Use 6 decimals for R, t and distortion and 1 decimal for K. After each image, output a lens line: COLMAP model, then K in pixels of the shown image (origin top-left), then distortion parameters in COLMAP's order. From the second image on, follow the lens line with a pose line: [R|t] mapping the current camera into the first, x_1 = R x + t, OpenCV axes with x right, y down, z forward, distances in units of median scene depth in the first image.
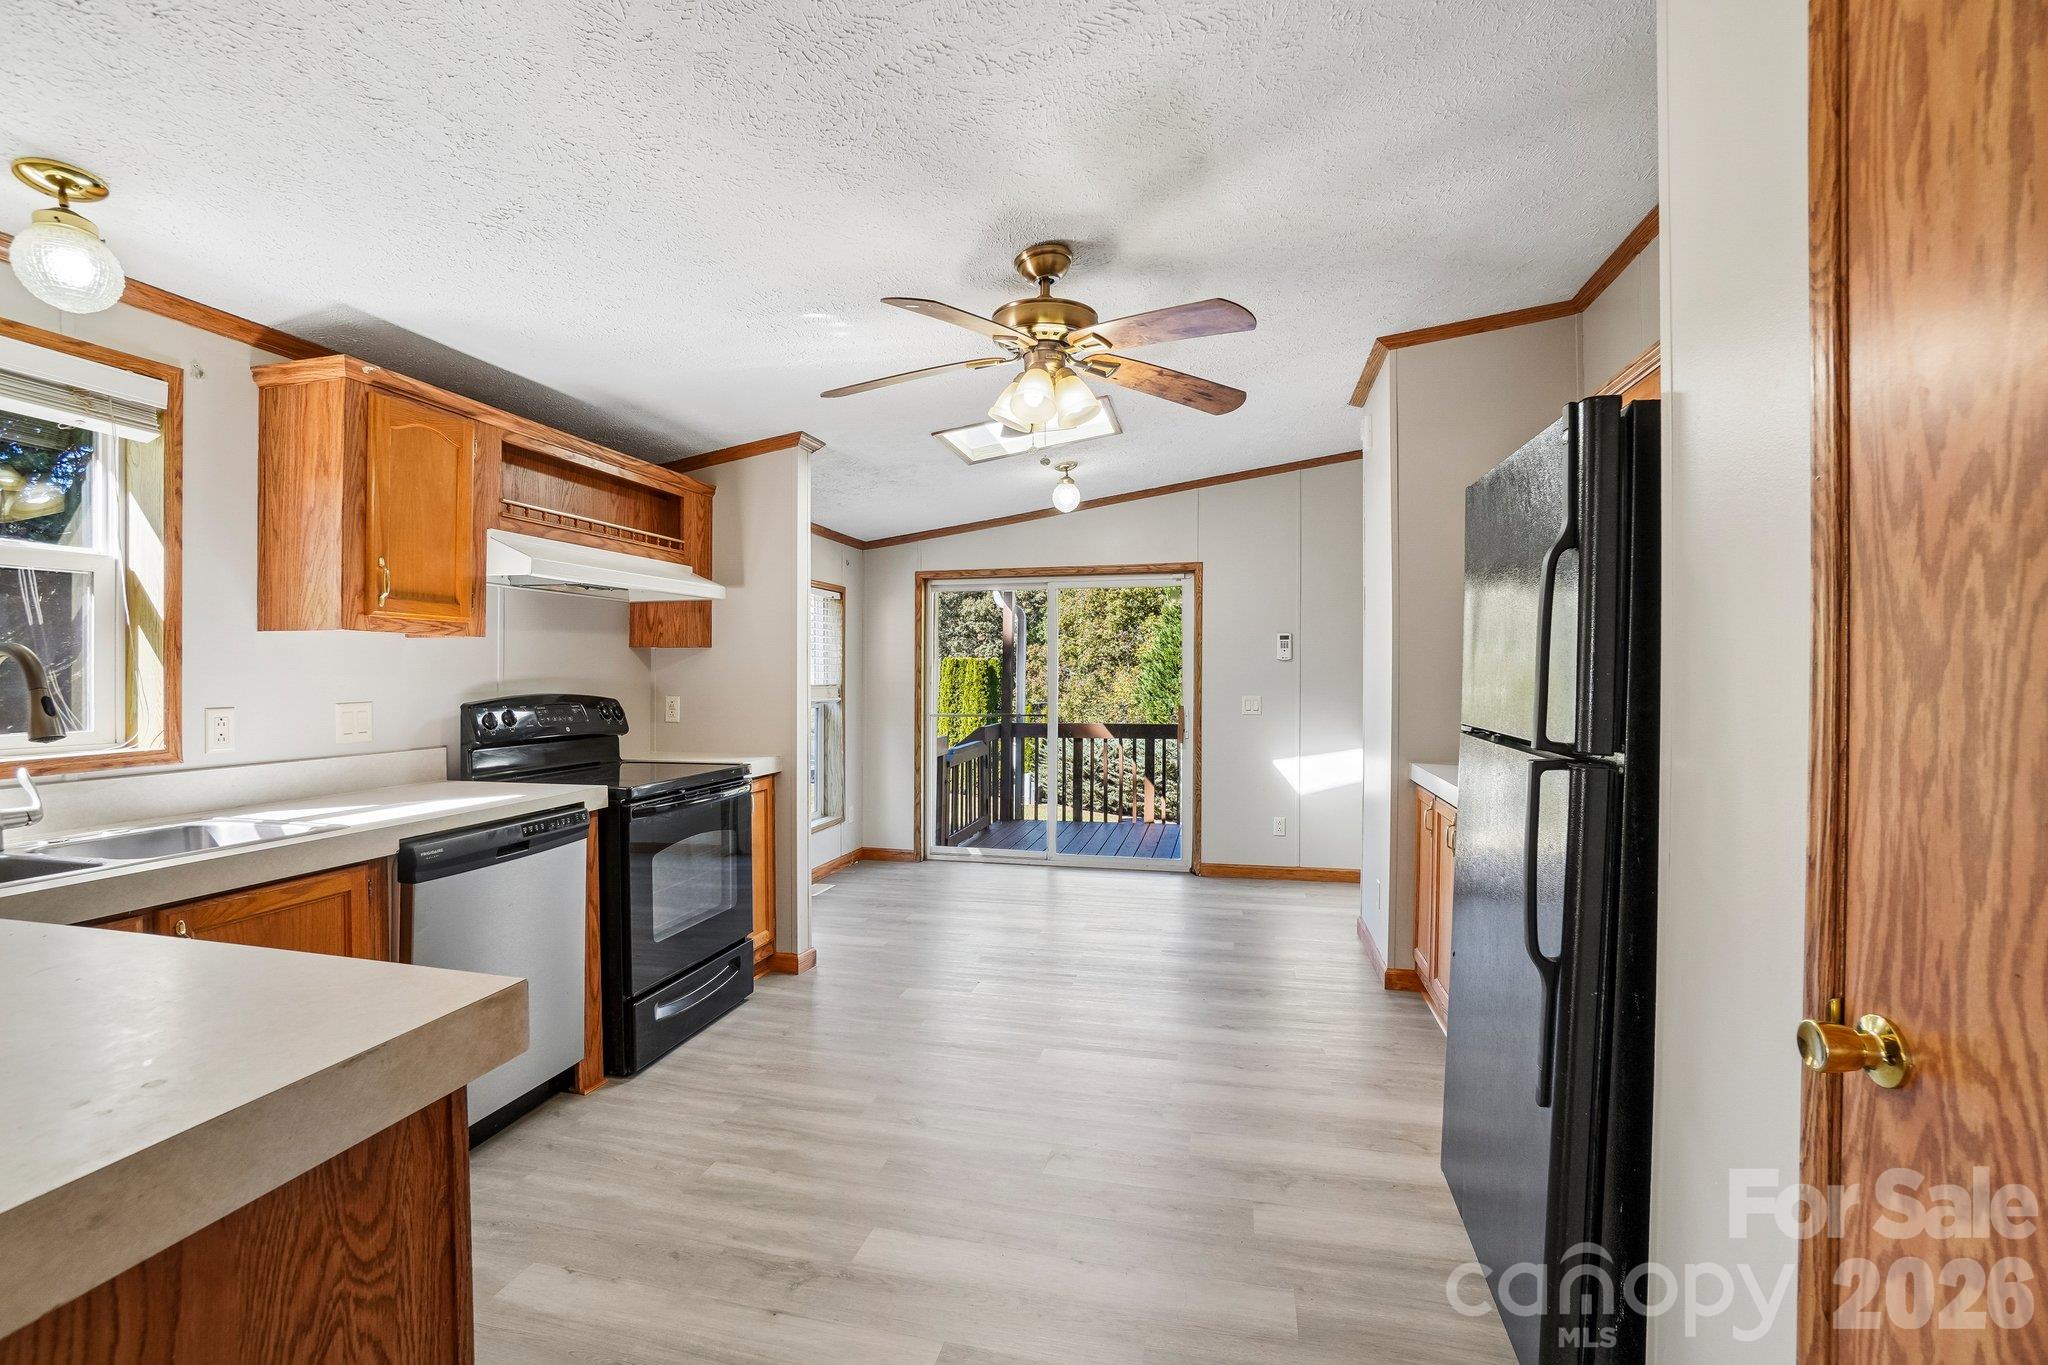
lens RADIAL K [[907.7, 0, 1003.9], [0, 907.7, 674.4], [0, 0, 1]] dist [-0.062991, 0.018535]
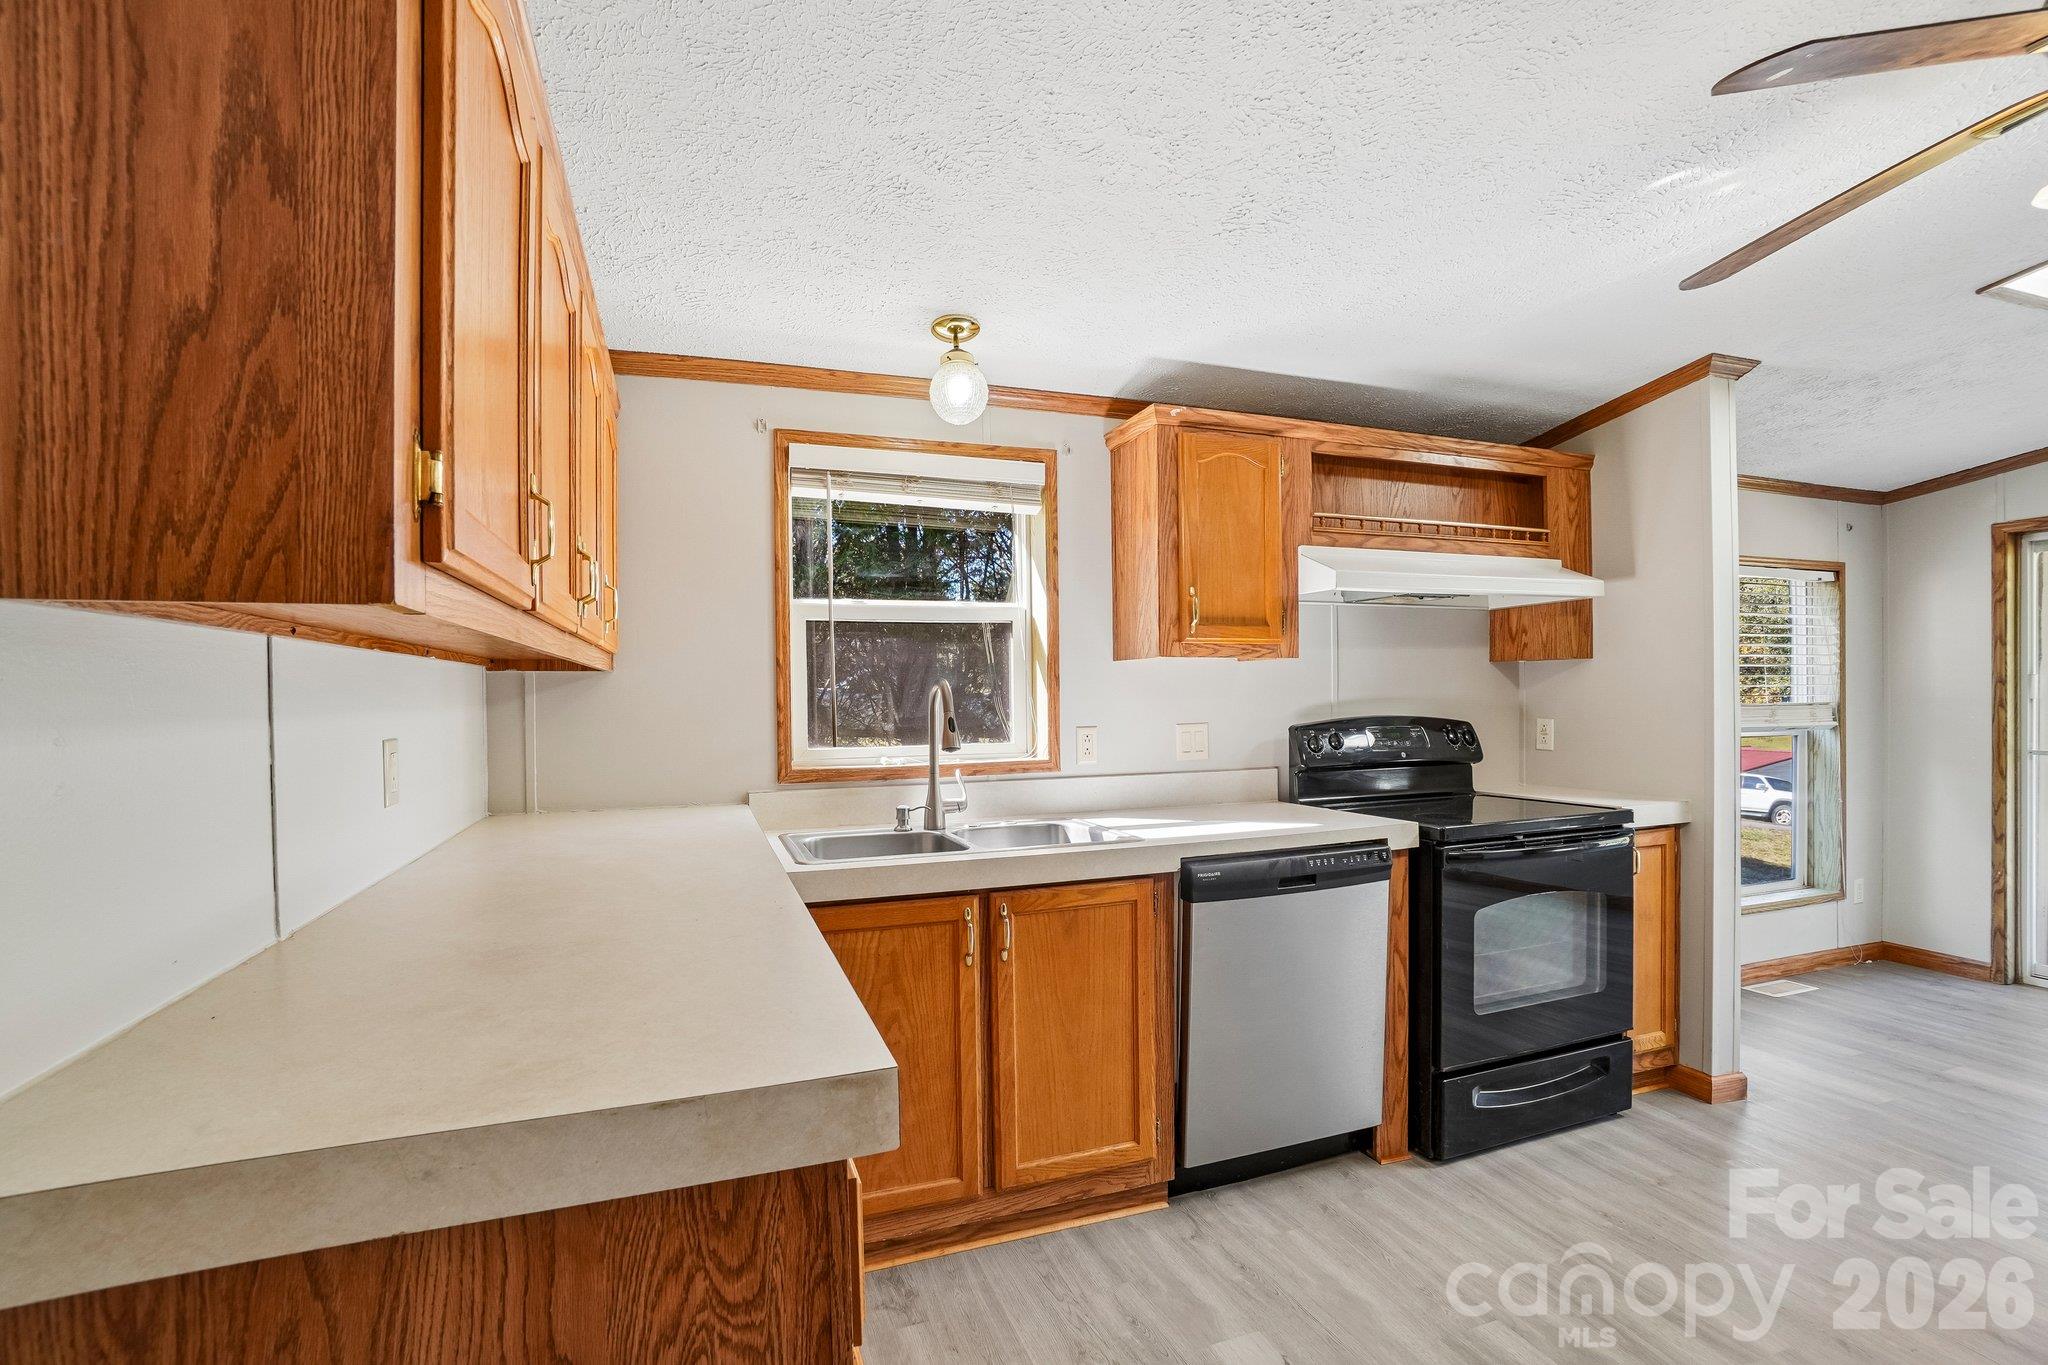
lens RADIAL K [[907.7, 0, 1009.8], [0, 907.7, 706.6], [0, 0, 1]] dist [-0.062991, 0.018535]
pose [[0.544399, -0.001544, -0.838825, 0.053409], [0.013449, 0.999886, 0.006889, 0.000421], [0.838719, -0.015032, 0.544357, 0.146038]]
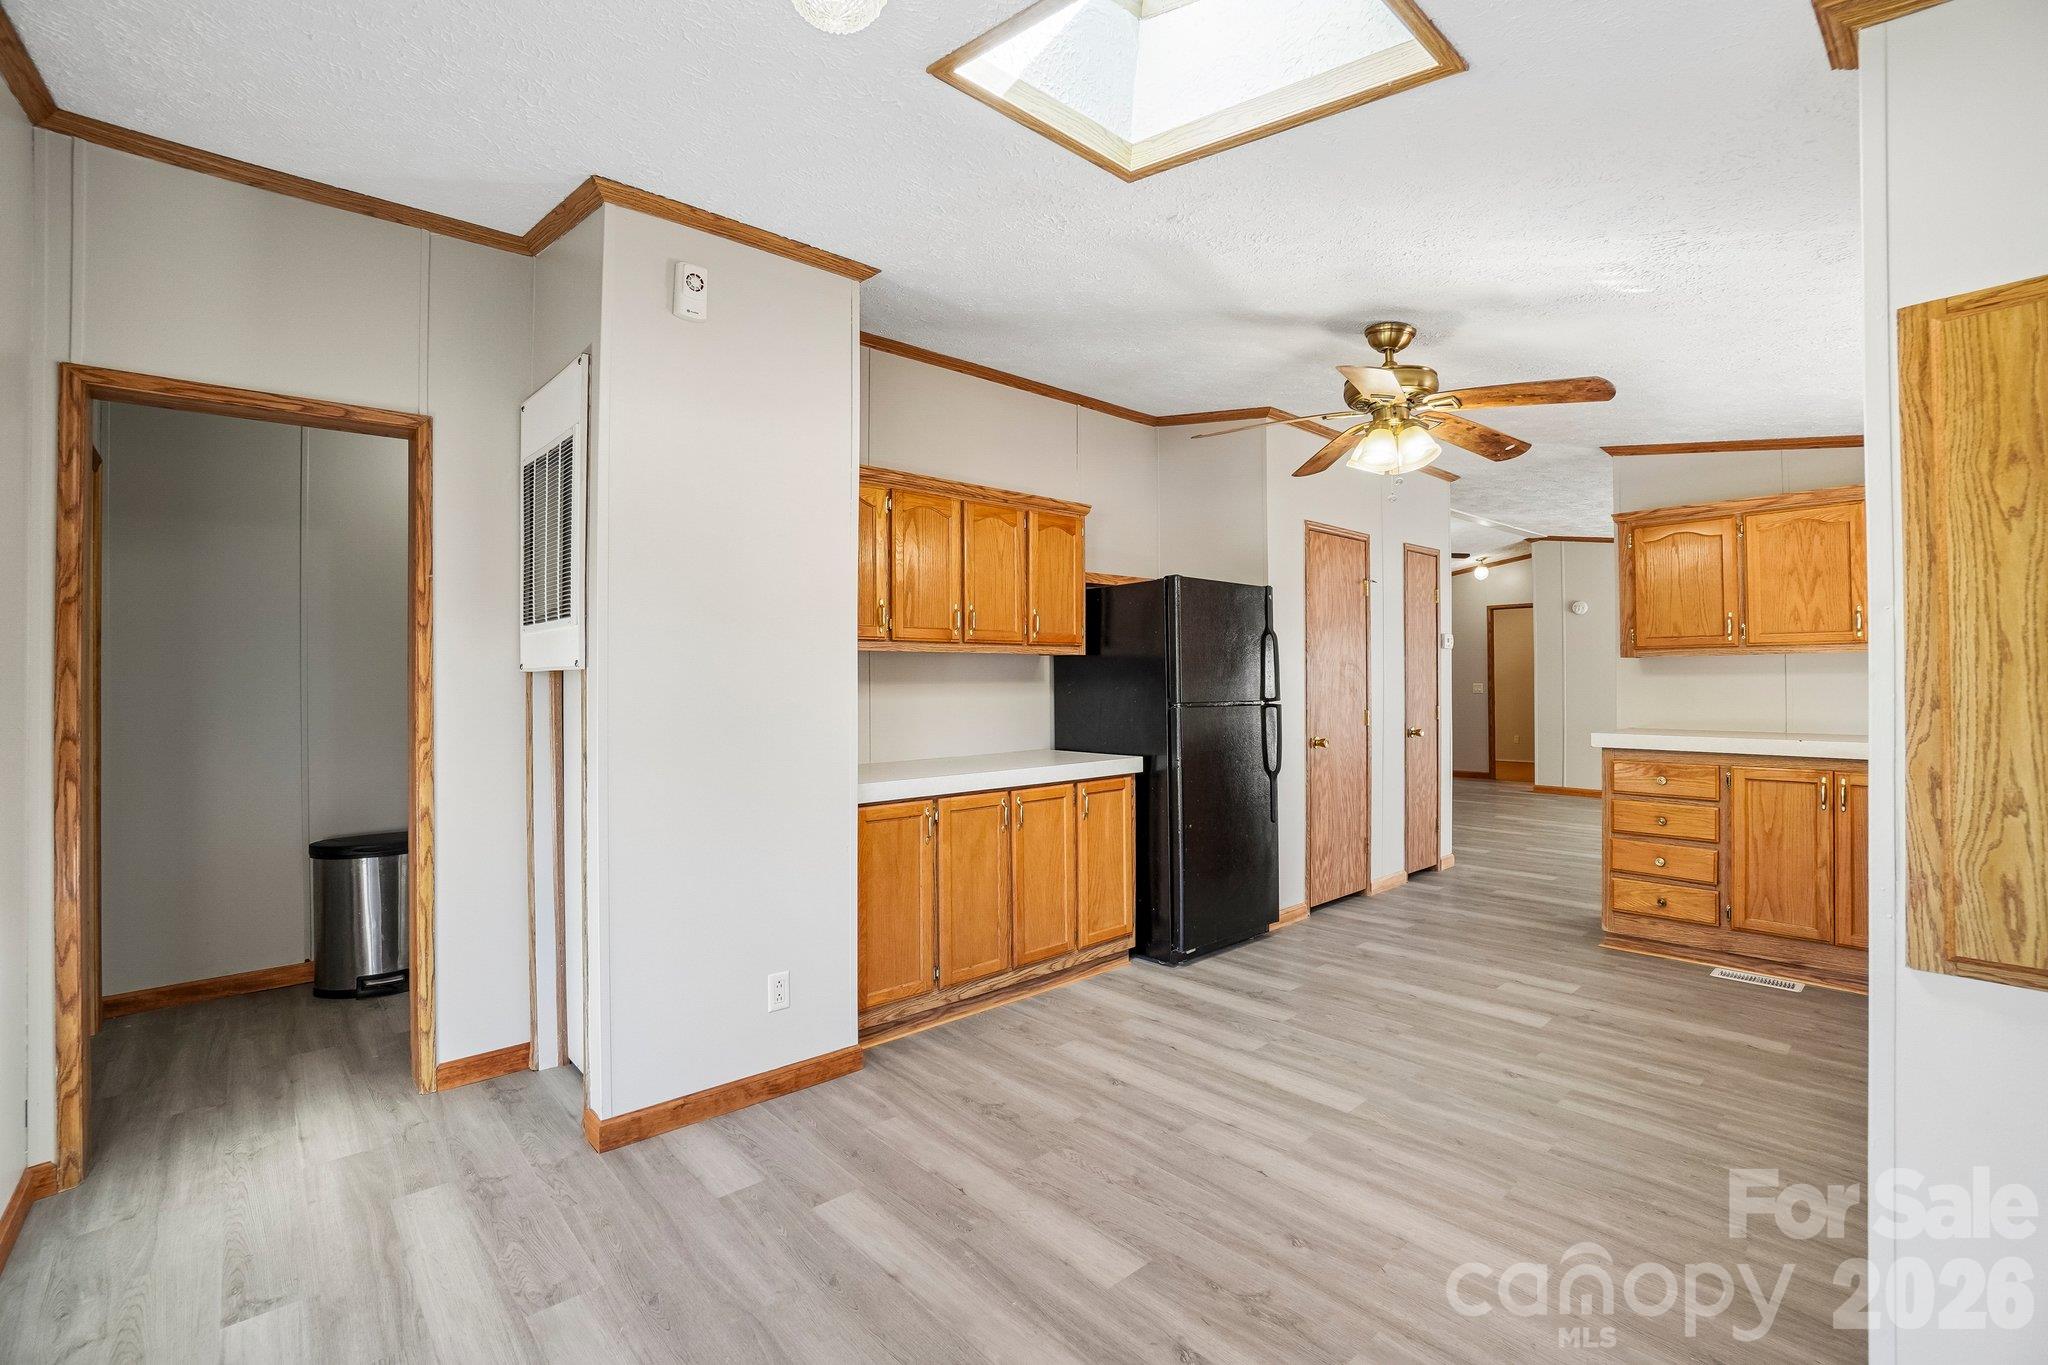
lens RADIAL K [[907.7, 0, 1023.1], [0, 907.7, 674.0], [0, 0, 1]] dist [-0.062991, 0.018535]
pose [[-0.832134, 0.006123, 0.554540, -0.137688], [0.006887, 0.999976, -0.000706, -0.003201], [-0.554531, 0.003231, -0.832157, 1.524003]]
